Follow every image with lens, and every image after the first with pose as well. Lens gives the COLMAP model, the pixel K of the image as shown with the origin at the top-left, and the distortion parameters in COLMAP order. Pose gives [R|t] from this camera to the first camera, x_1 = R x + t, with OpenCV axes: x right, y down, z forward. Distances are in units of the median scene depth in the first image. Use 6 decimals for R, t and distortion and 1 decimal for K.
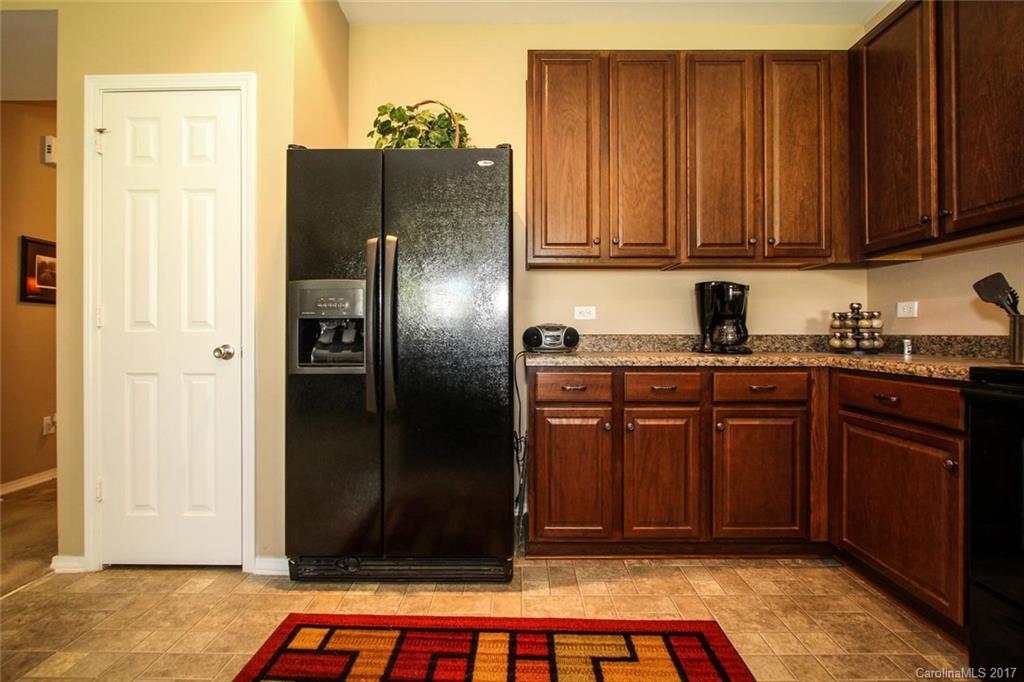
lens RADIAL K [[484.9, 0, 511.8], [0, 484.9, 330.2], [0, 0, 1]] dist [-0.013489, 0.000972]
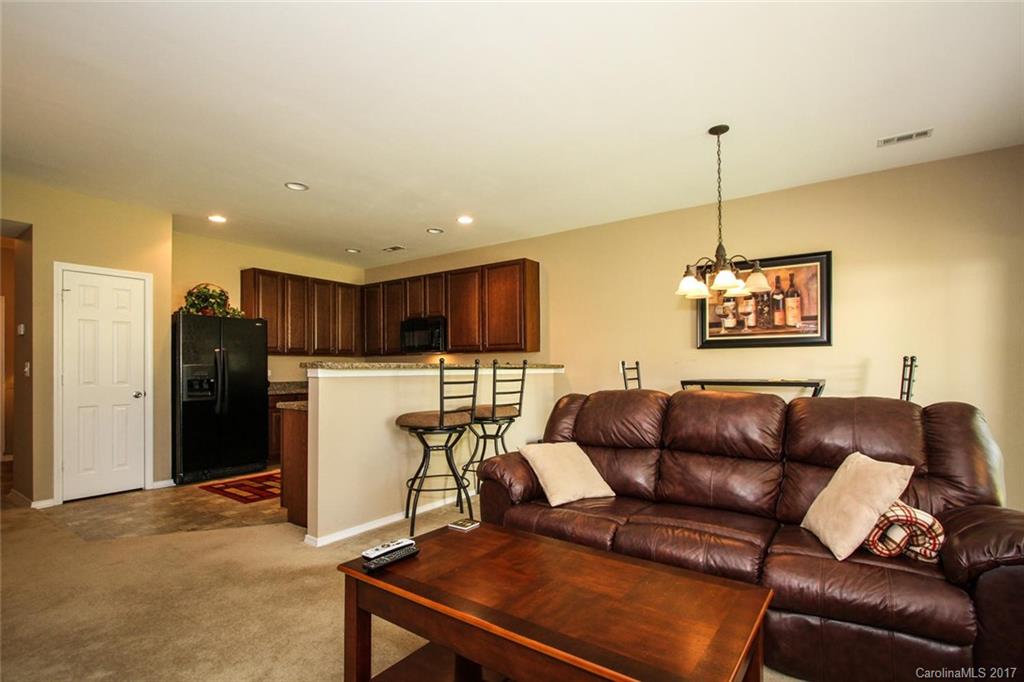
lens RADIAL K [[484.9, 0, 510.9], [0, 484.9, 371.8], [0, 0, 1]] dist [-0.013489, 0.000972]
pose [[0.569351, -0.007157, 0.822064, -1.492558], [-0.000453, 0.999959, 0.009020, -0.084673], [-0.822095, -0.005508, 0.569324, -1.789828]]
